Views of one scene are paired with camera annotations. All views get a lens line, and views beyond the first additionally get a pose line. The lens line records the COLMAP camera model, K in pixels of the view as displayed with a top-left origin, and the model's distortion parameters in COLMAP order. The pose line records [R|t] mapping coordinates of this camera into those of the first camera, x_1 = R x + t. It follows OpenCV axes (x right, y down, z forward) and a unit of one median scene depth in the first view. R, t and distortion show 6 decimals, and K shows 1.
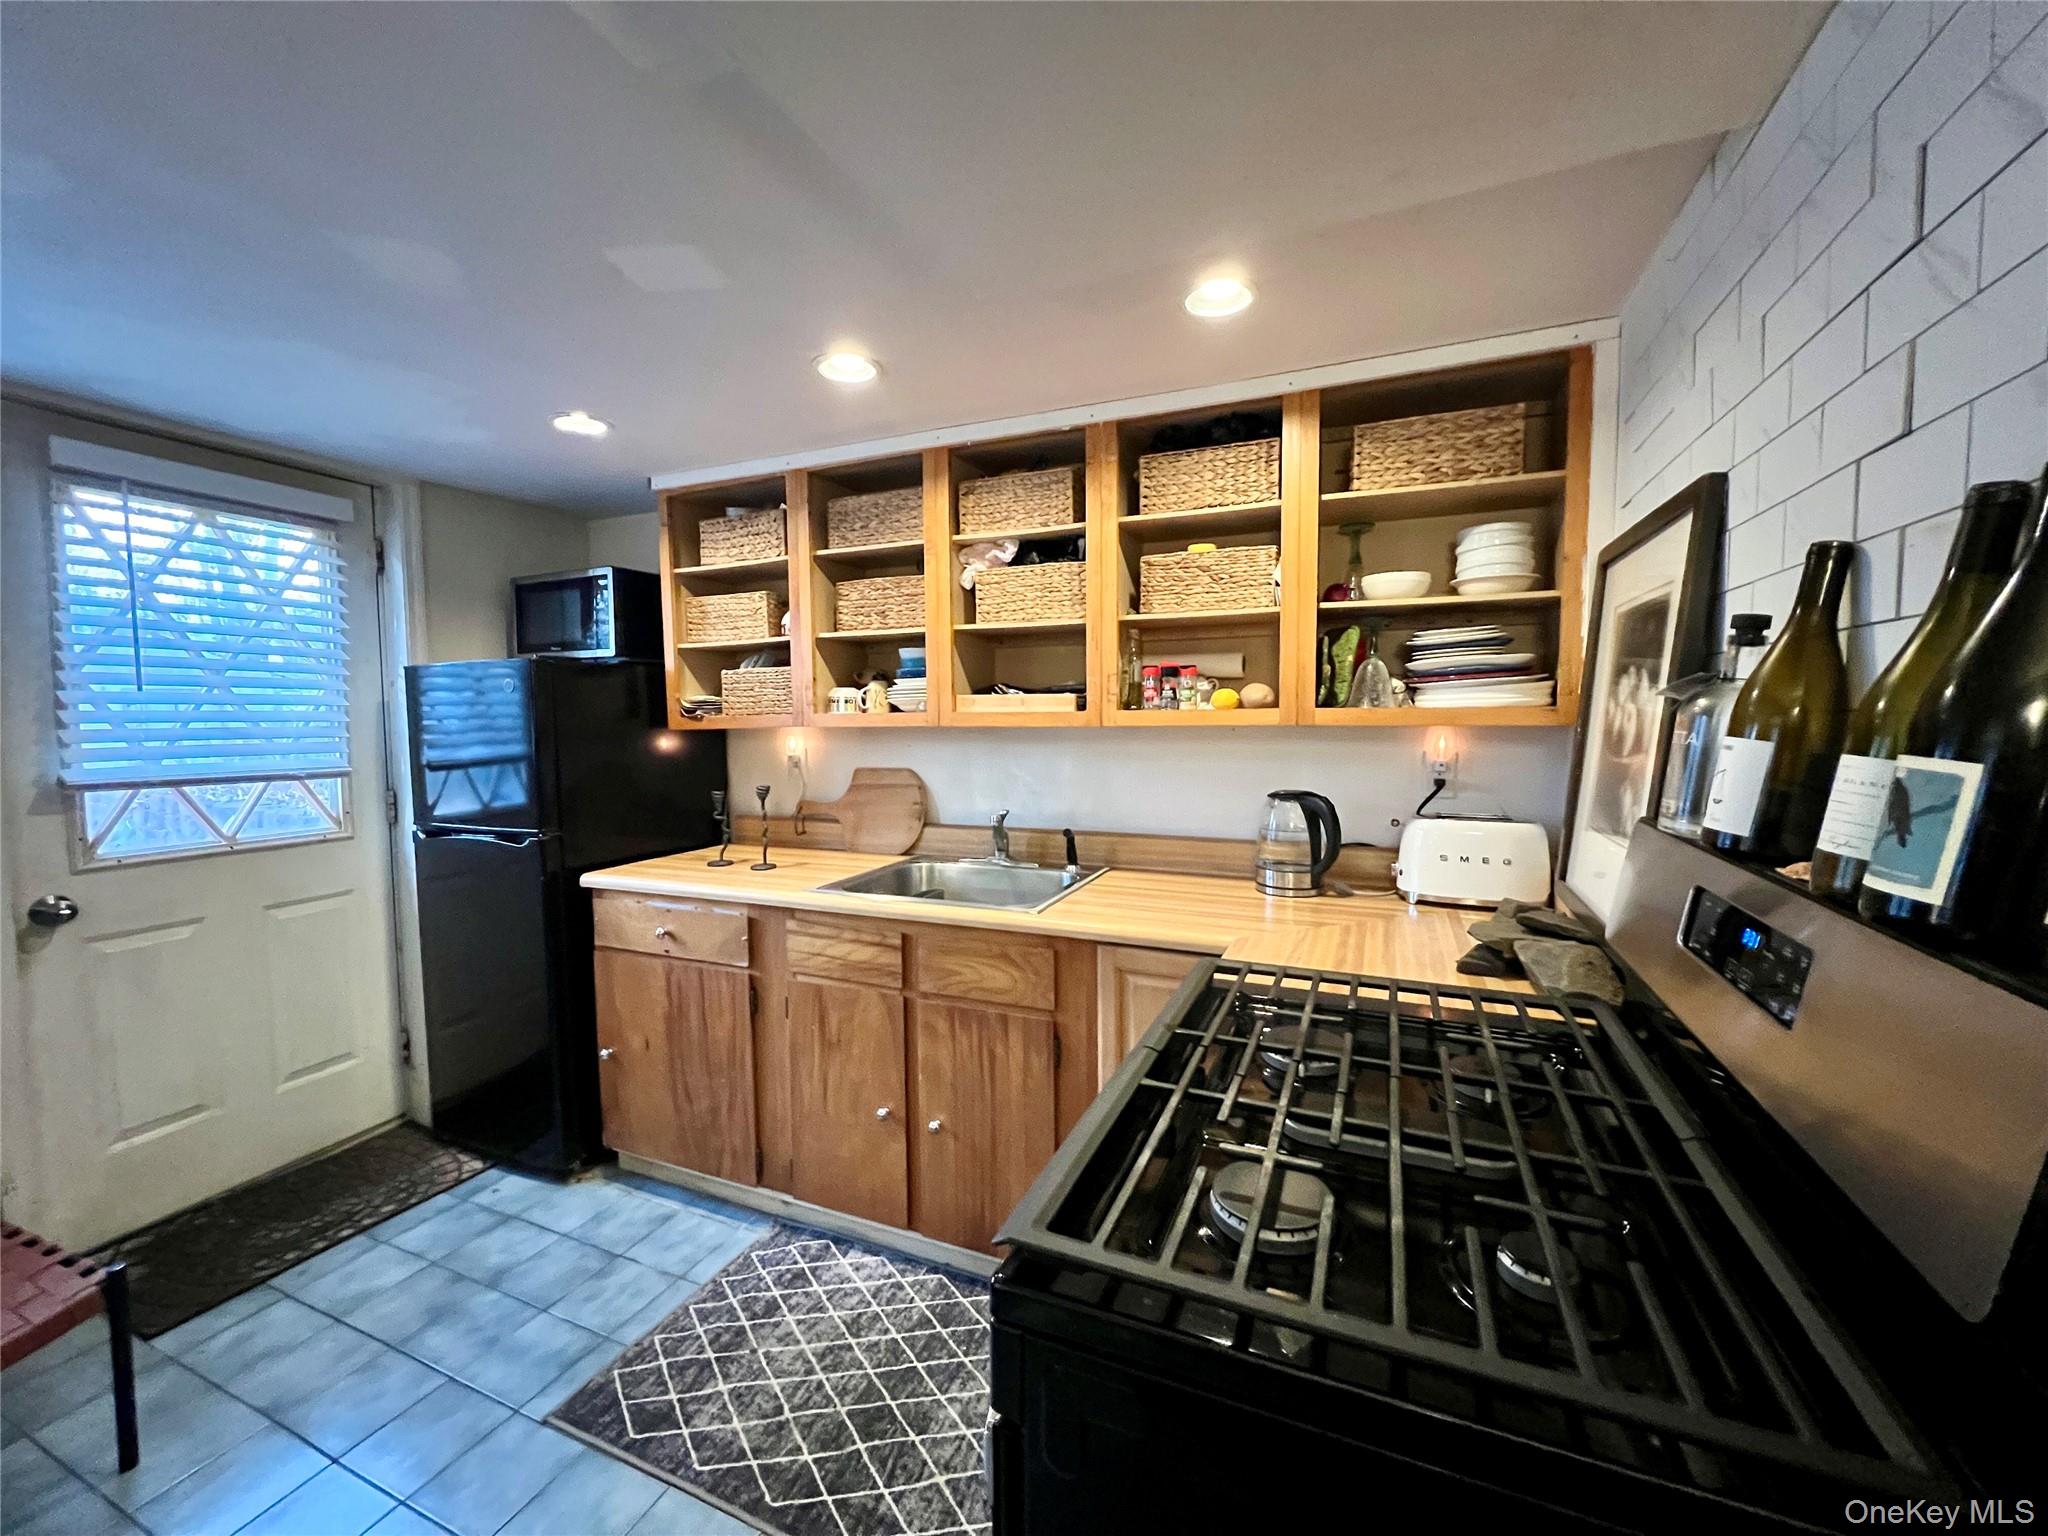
lens RADIAL K [[819.0, 0, 1026.4], [0, 819.0, 764.5], [0, 0, 1]] dist [0.001312, -0.000563]
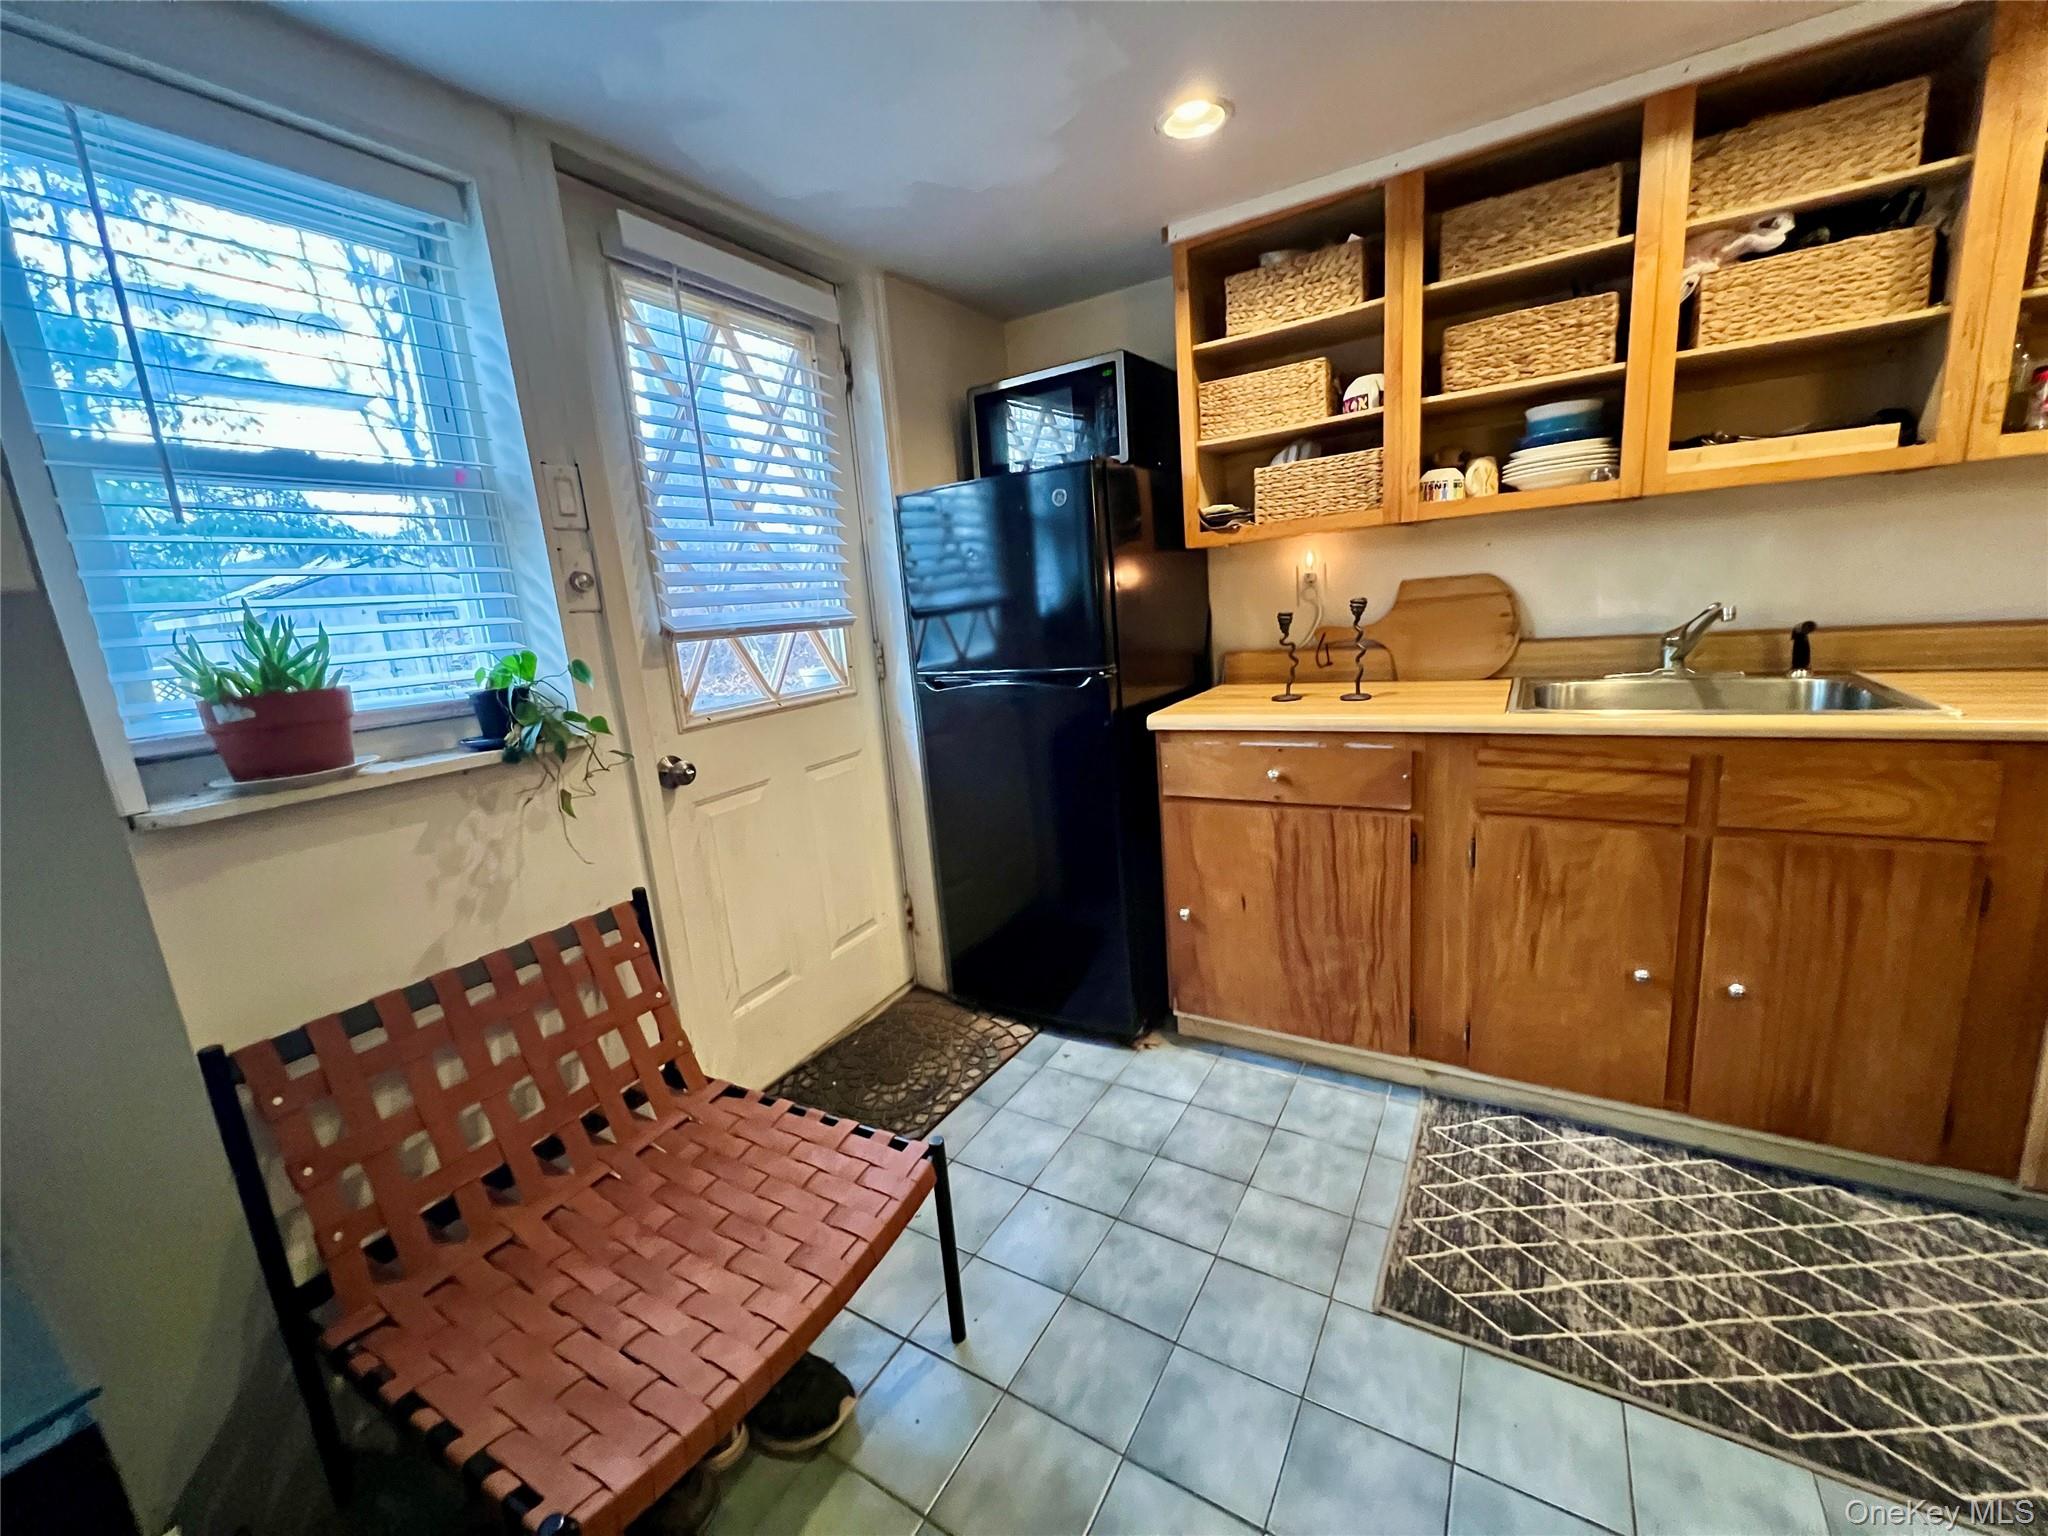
lens RADIAL K [[819.0, 0, 1019.5], [0, 819.0, 764.2], [0, 0, 1]] dist [0.001312, -0.000563]
pose [[0.988052, -0.042118, -0.148256, -0.593426], [0.063295, 0.987961, 0.141161, 0.057814], [0.140526, -0.148858, 0.978823, 0.132612]]
